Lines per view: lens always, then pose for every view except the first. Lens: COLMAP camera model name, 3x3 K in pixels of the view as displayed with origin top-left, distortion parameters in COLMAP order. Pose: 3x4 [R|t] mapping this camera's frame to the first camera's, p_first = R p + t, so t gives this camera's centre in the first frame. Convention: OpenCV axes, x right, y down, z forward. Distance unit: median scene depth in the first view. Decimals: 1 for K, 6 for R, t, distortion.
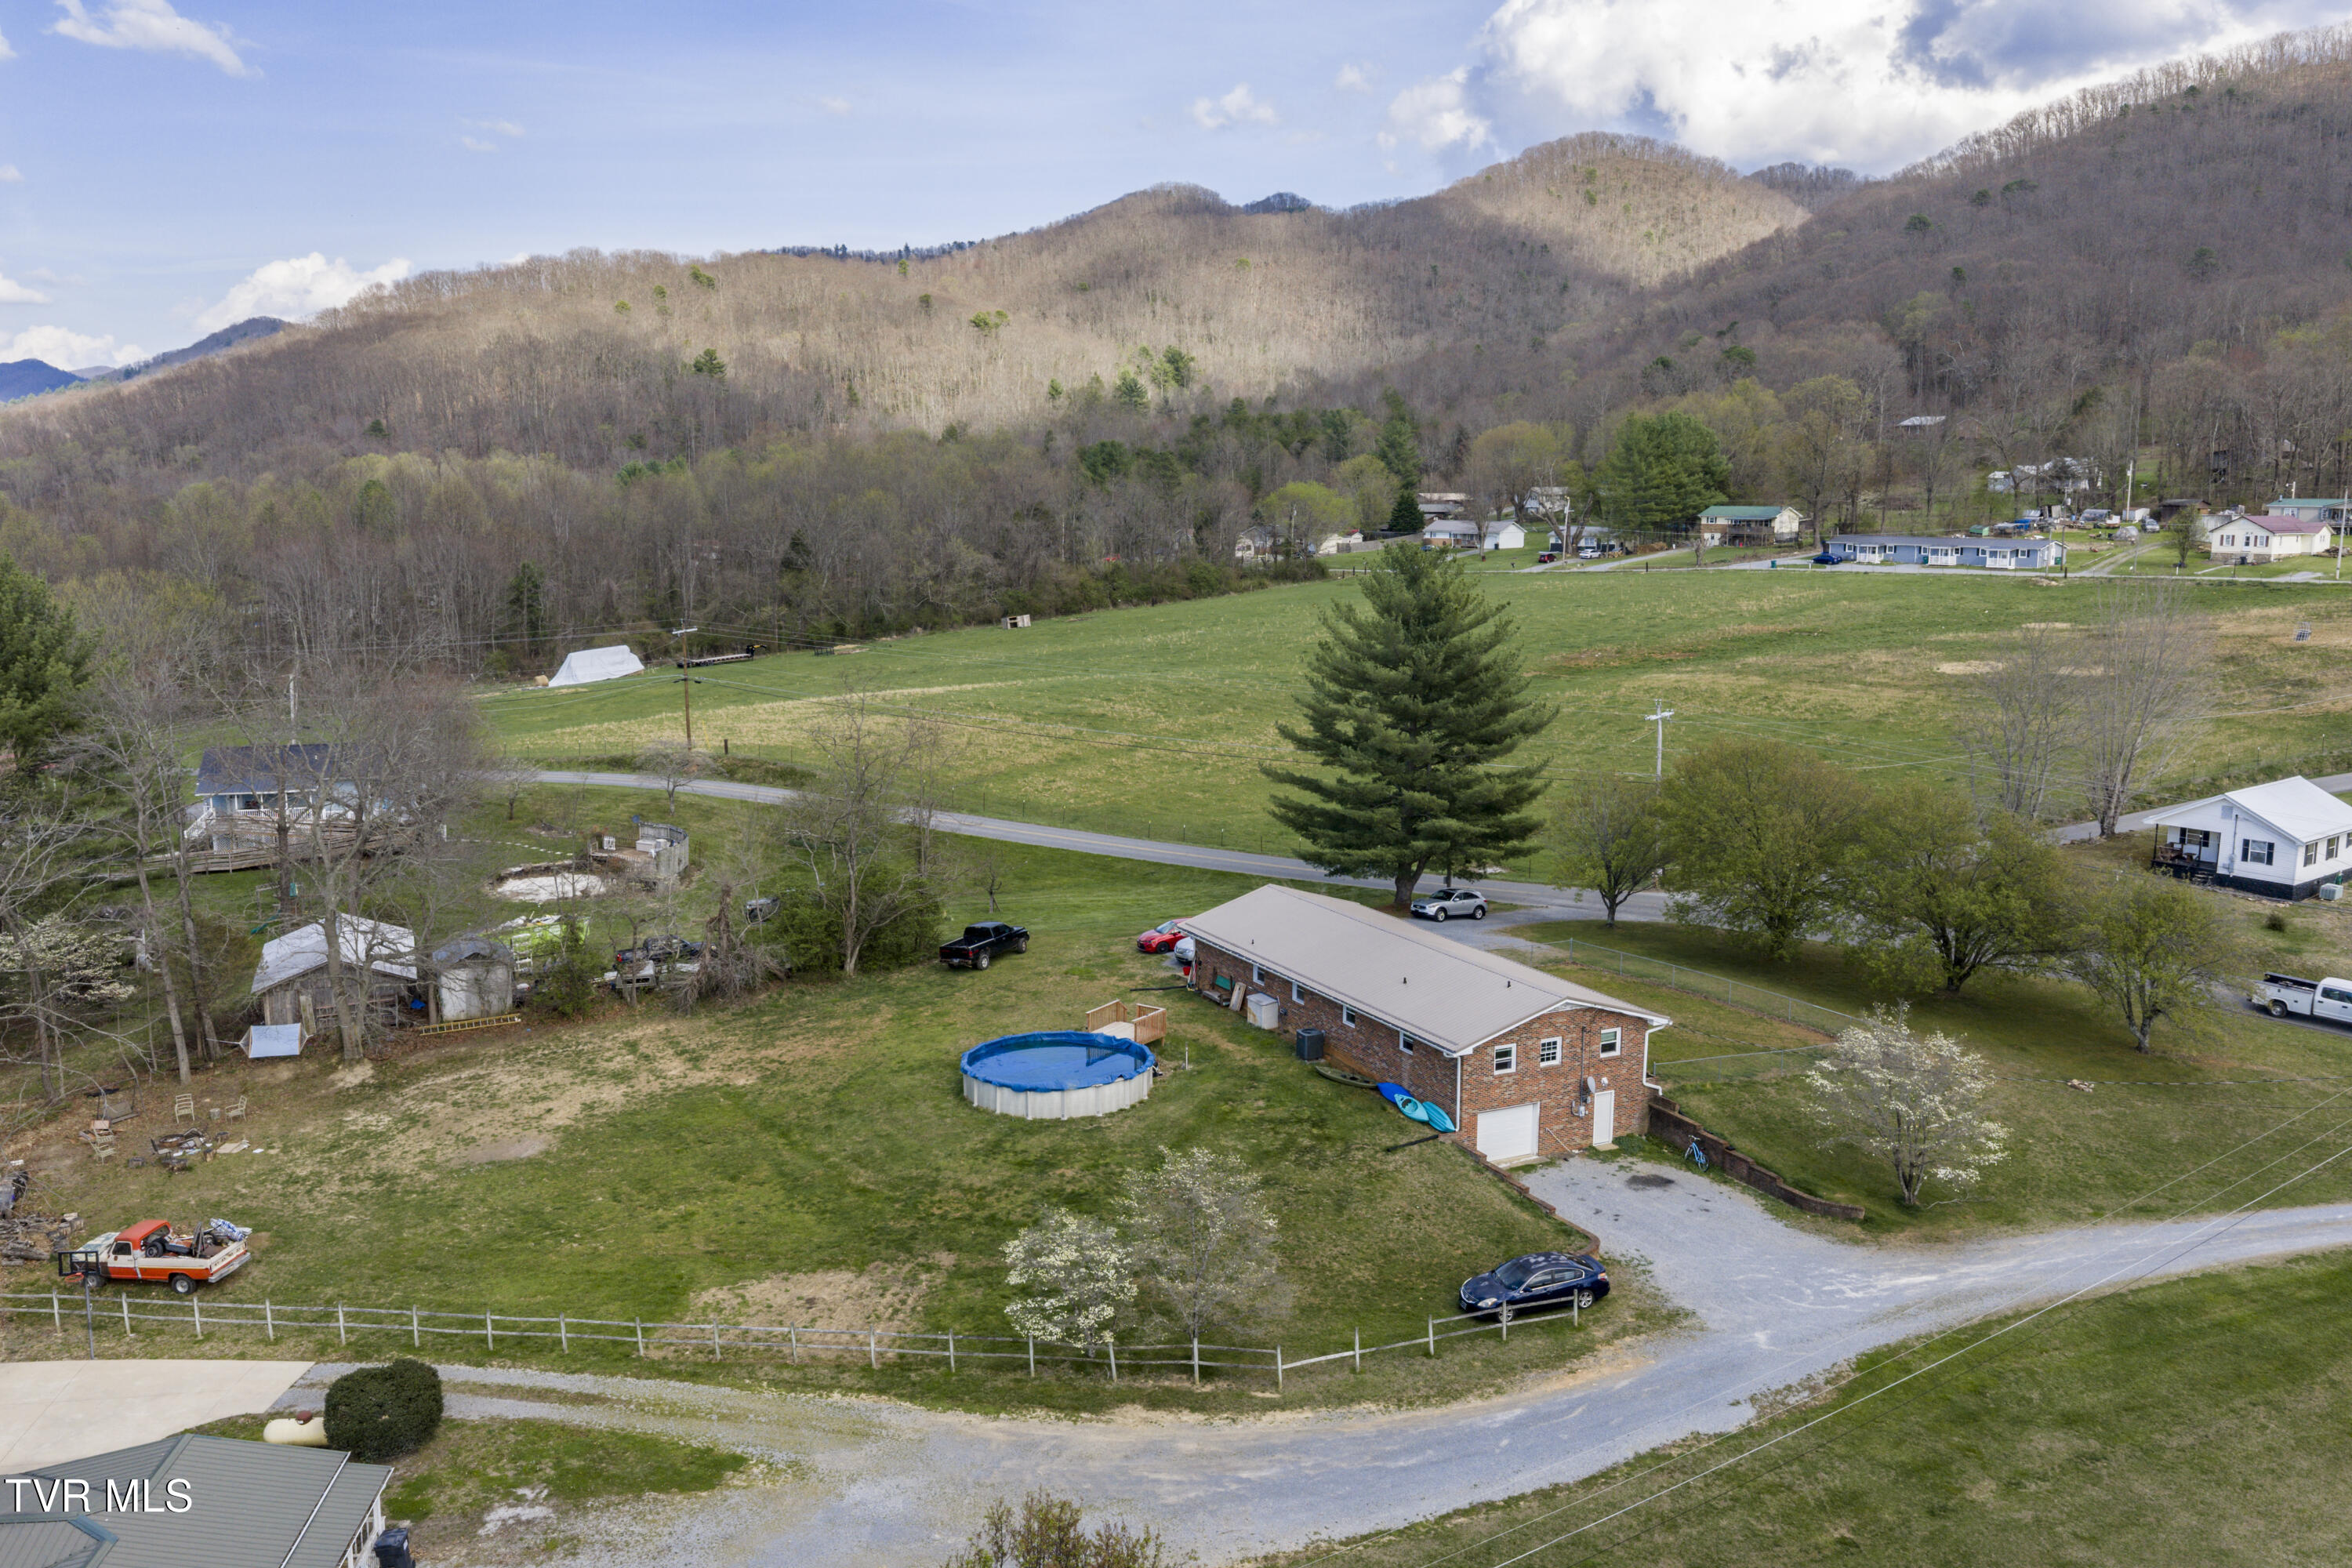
lens RADIAL K [[1967.8, 0, 1167.0], [0, 1967.8, 744.3], [0, 0, 1]] dist [0.023978, -0.042929]
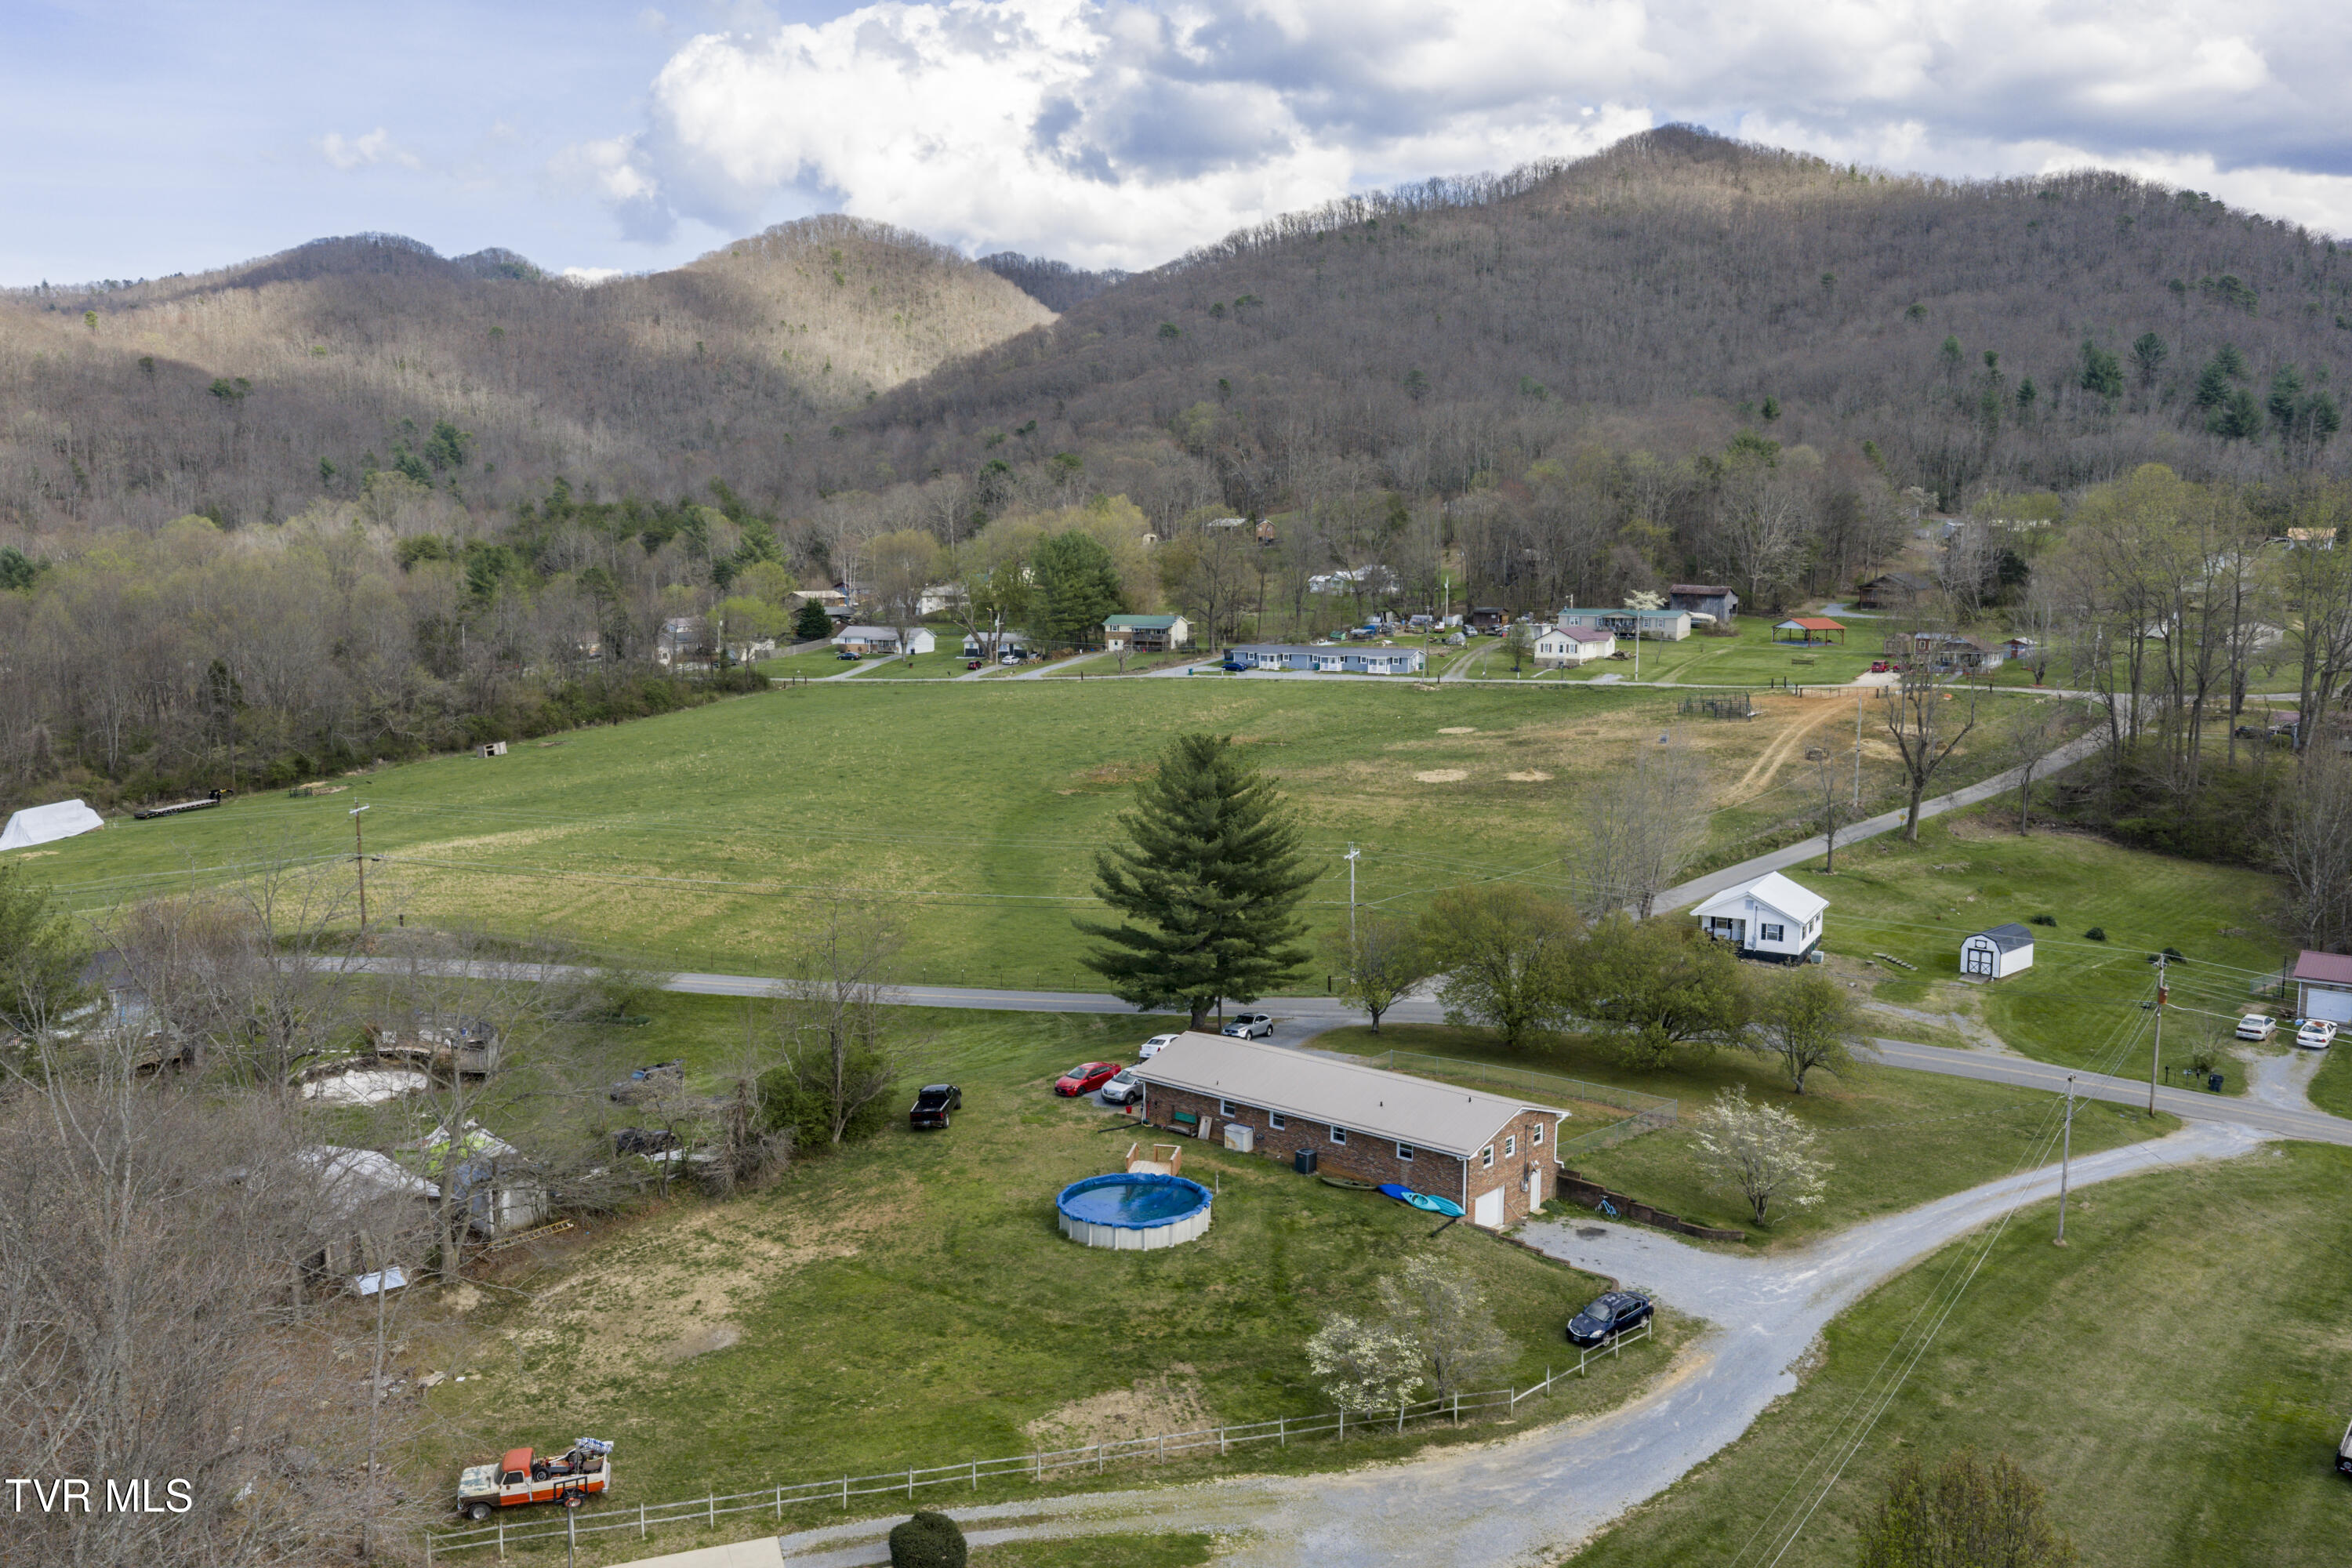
lens RADIAL K [[1967.8, 0, 1167.0], [0, 1967.8, 744.3], [0, 0, 1]] dist [0.023978, -0.042929]
pose [[0.922578, -0.042052, 0.383511, -0.367257], [0.052646, 0.998466, -0.017163, -0.076310], [-0.382201, 0.036025, 0.923377, -0.122626]]
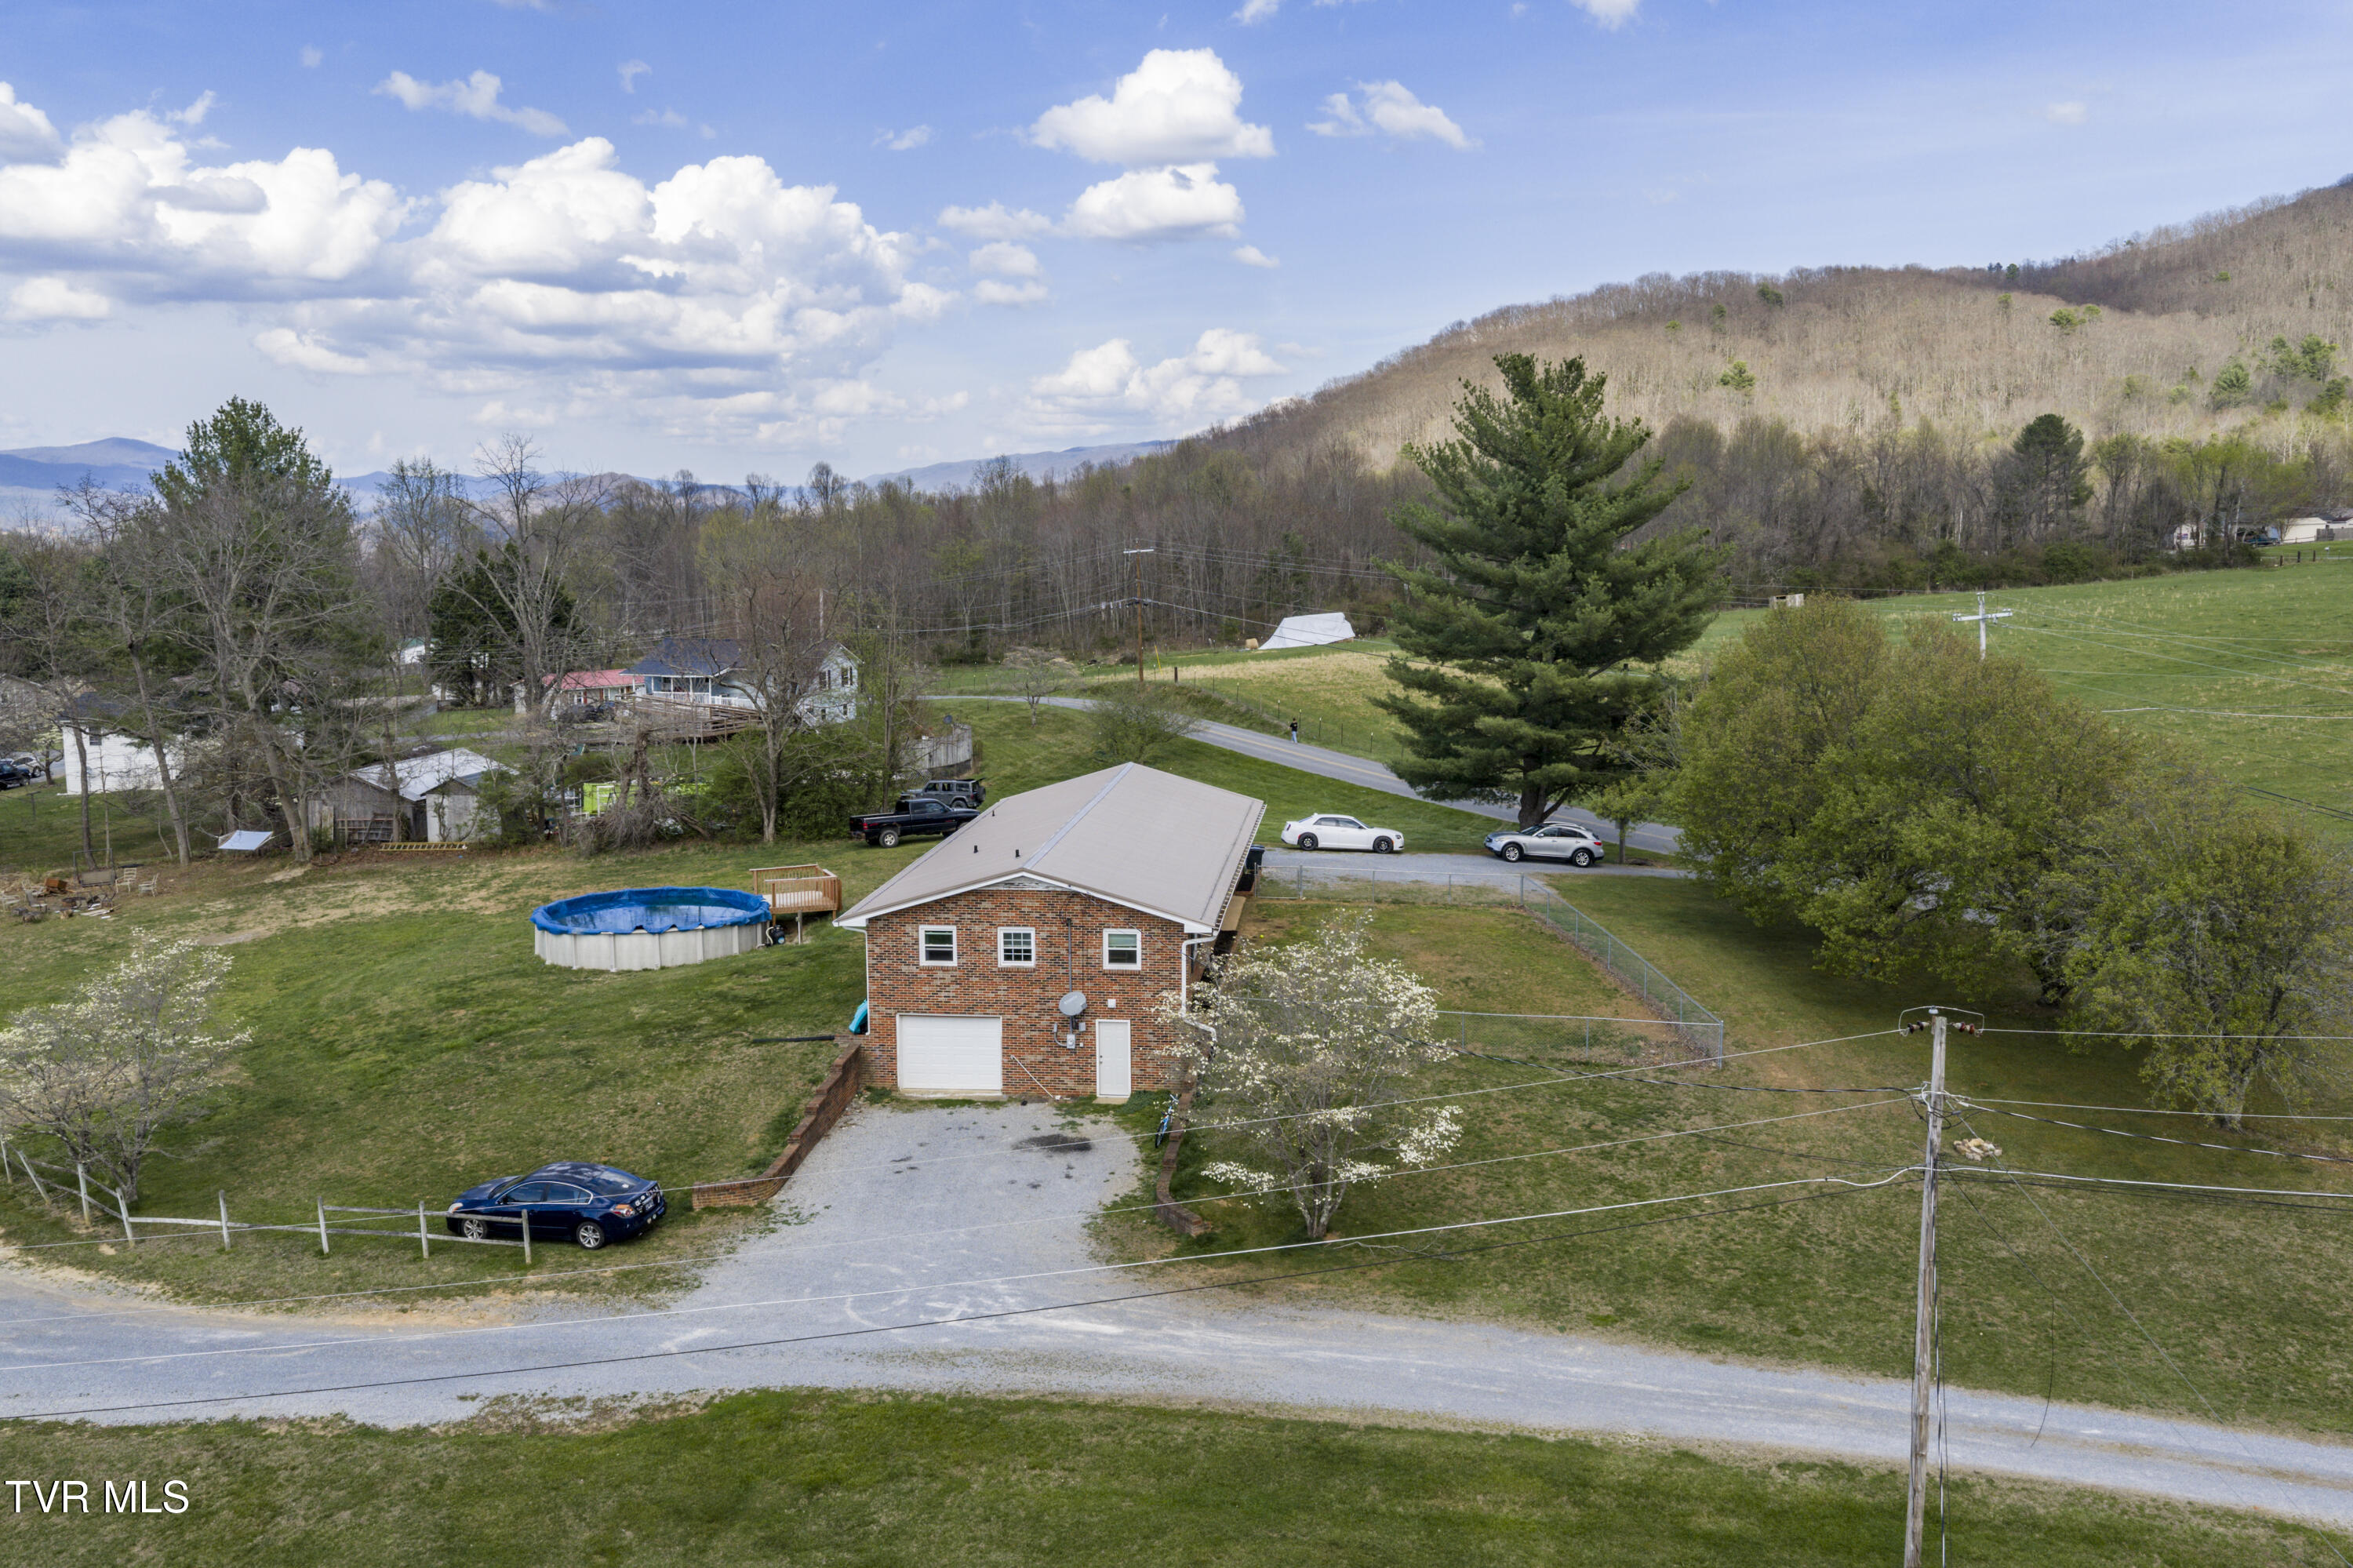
lens RADIAL K [[1968.7, 0, 1167.5], [0, 1968.7, 744.3], [0, 0, 1]] dist [0.023978, -0.042929]
pose [[0.842004, 0.055870, -0.536570, 0.421499], [-0.068012, 0.997680, -0.002843, 0.056444], [0.535167, 0.038887, 0.843851, 0.296905]]
